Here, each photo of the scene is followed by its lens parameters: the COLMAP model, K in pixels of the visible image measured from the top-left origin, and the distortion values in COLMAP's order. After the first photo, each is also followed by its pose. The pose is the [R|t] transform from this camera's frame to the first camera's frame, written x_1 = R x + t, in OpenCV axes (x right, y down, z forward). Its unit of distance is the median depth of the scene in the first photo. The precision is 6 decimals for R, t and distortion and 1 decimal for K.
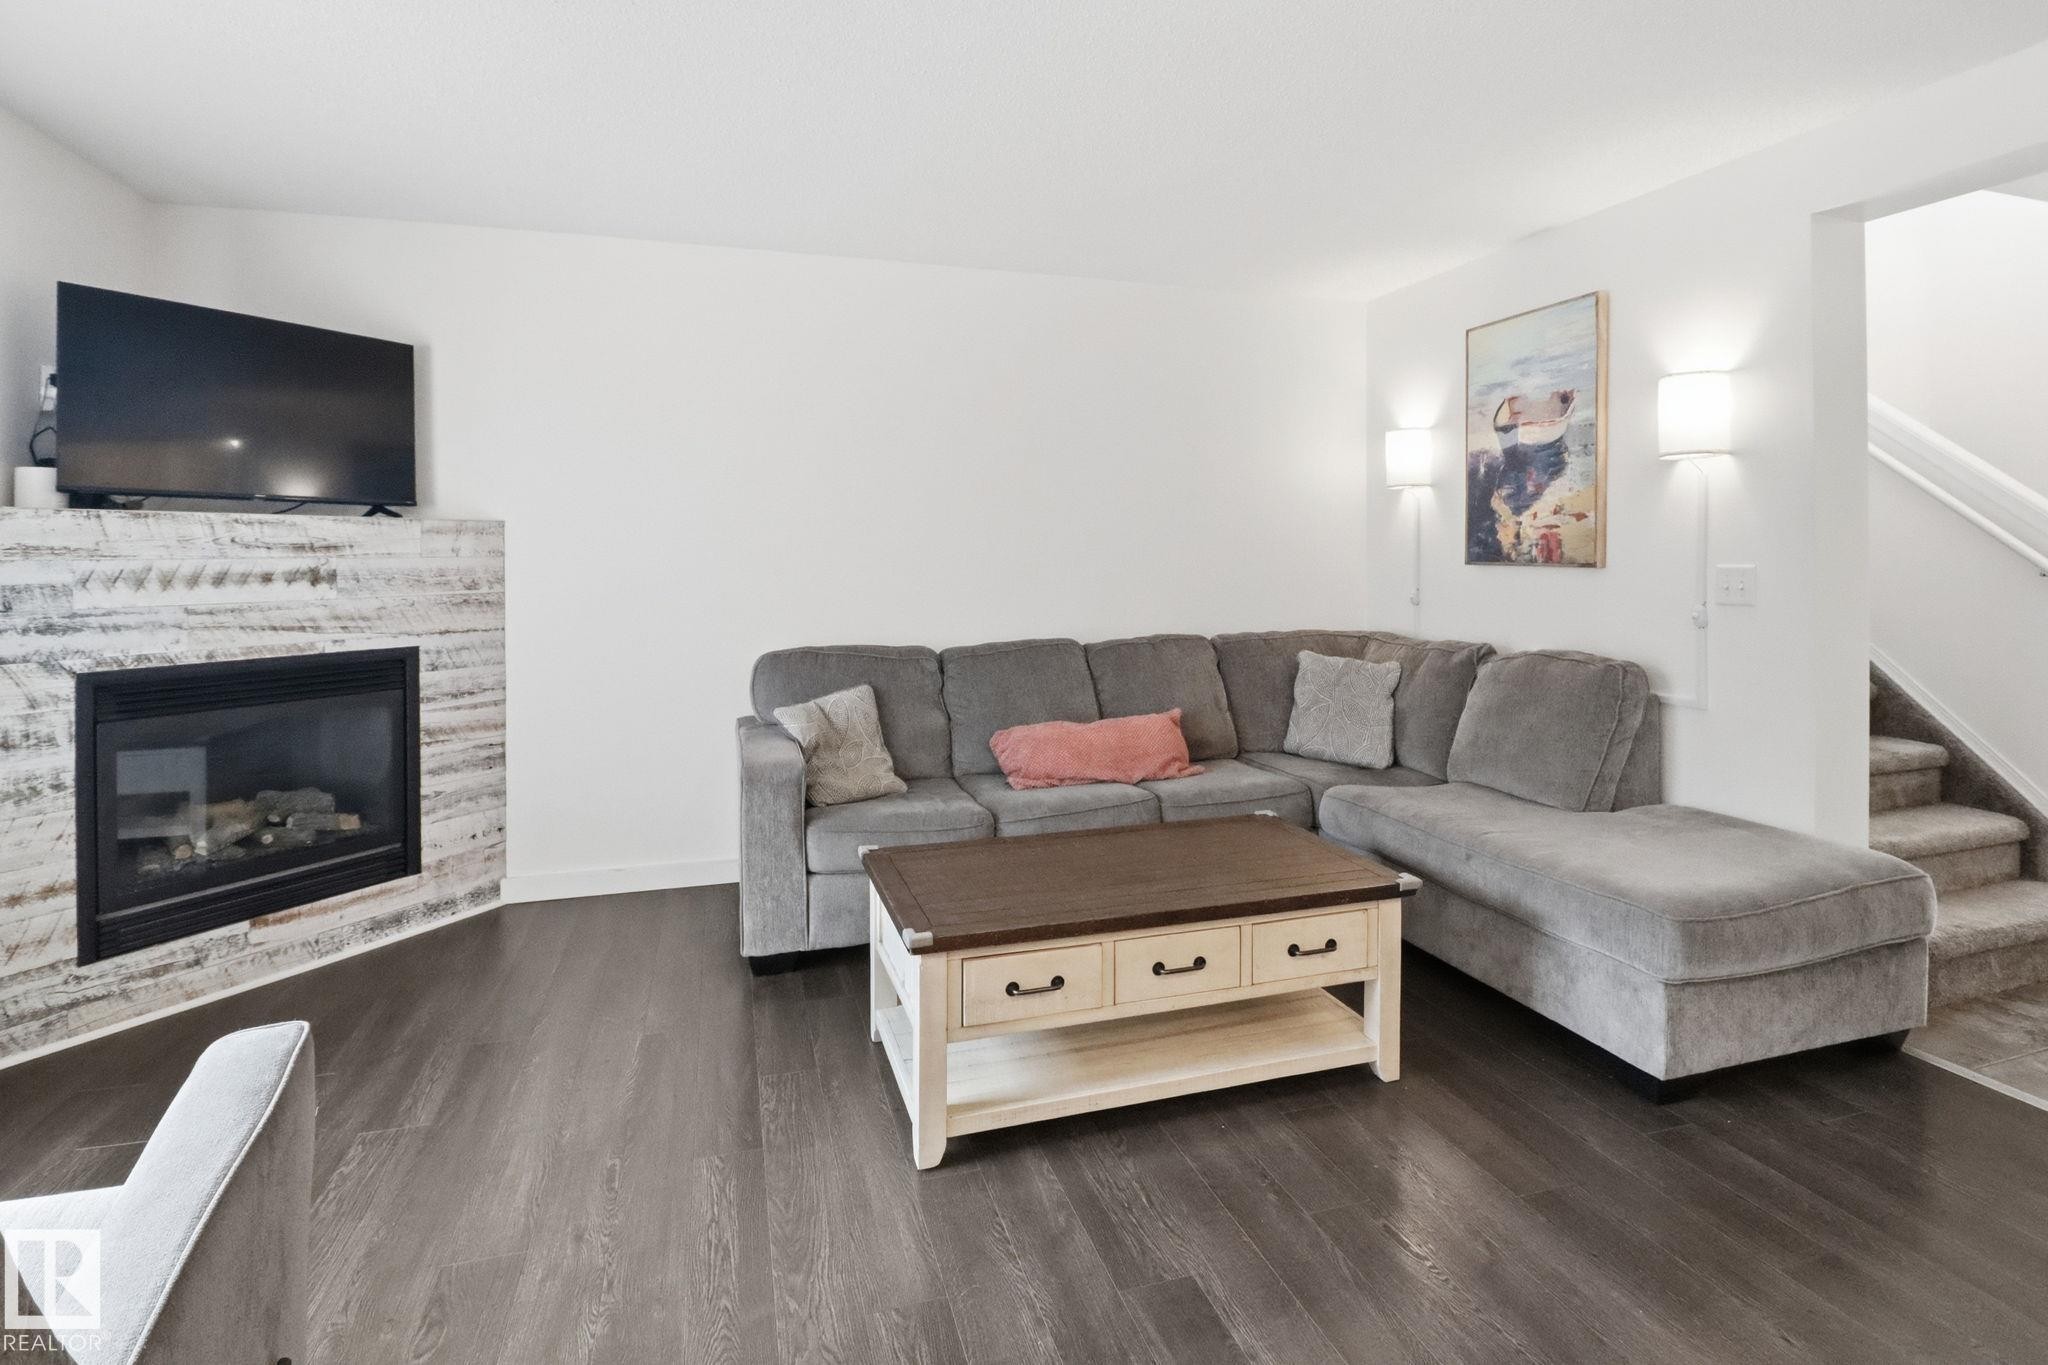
lens RADIAL K [[994.0, 0, 1021.3], [0, 994.0, 563.2], [0, 0, 1]] dist [0.001344, -0.009852]
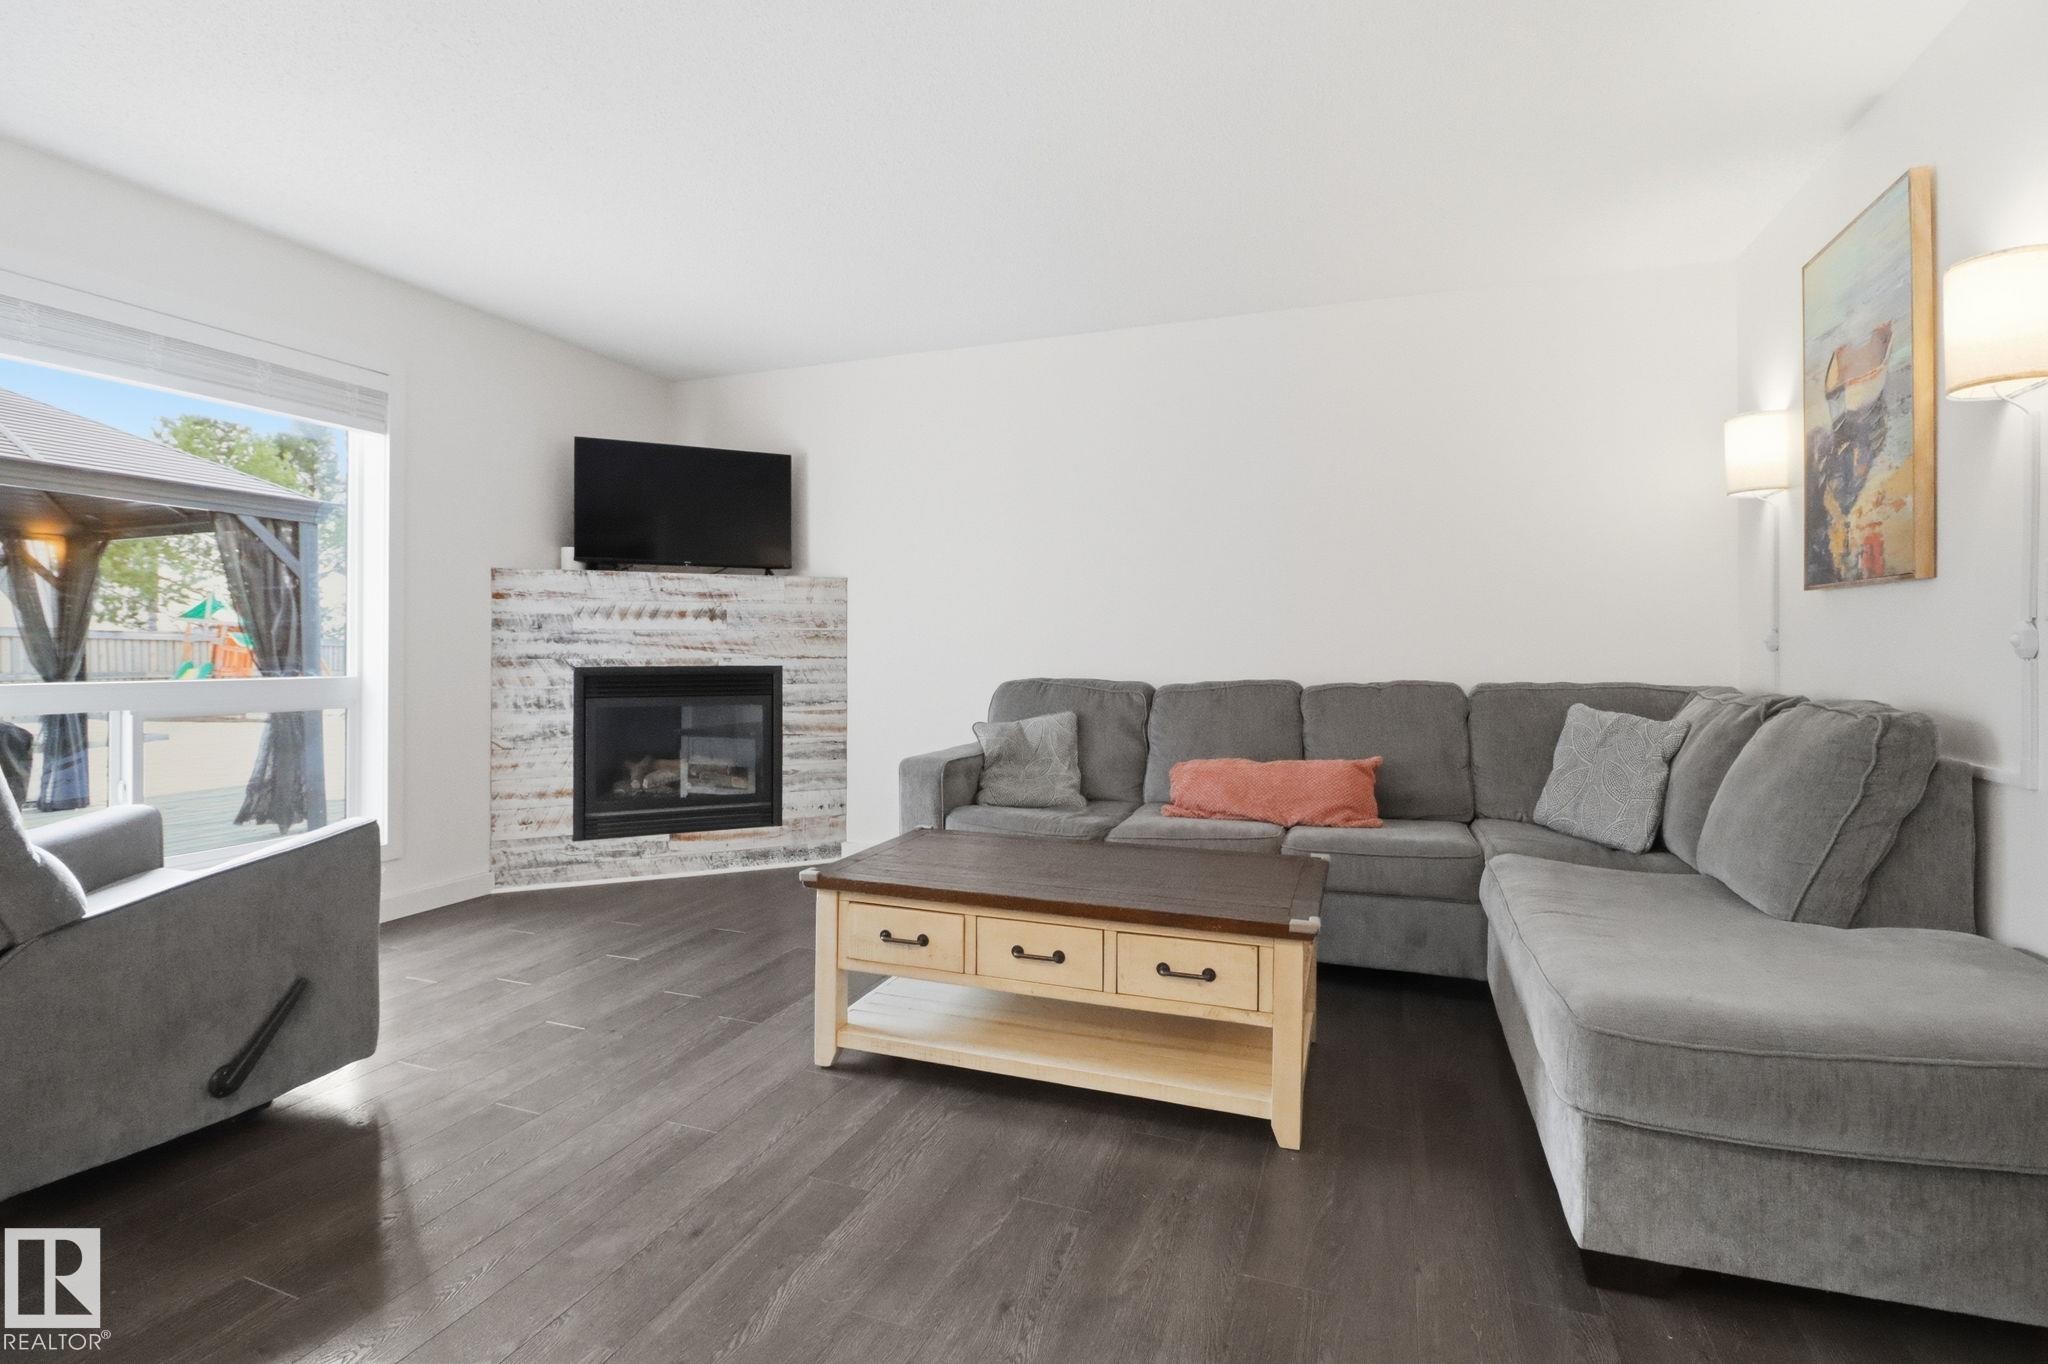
lens RADIAL K [[941.9, 0, 1032.1], [0, 941.9, 648.9], [0, 0, 1]] dist [0.000470, -0.013562]
pose [[0.797861, 0.005011, -0.602820, 0.504384], [-0.007137, 0.999974, -0.001135, 0.060005], [0.602799, 0.005208, 0.797876, 0.144242]]
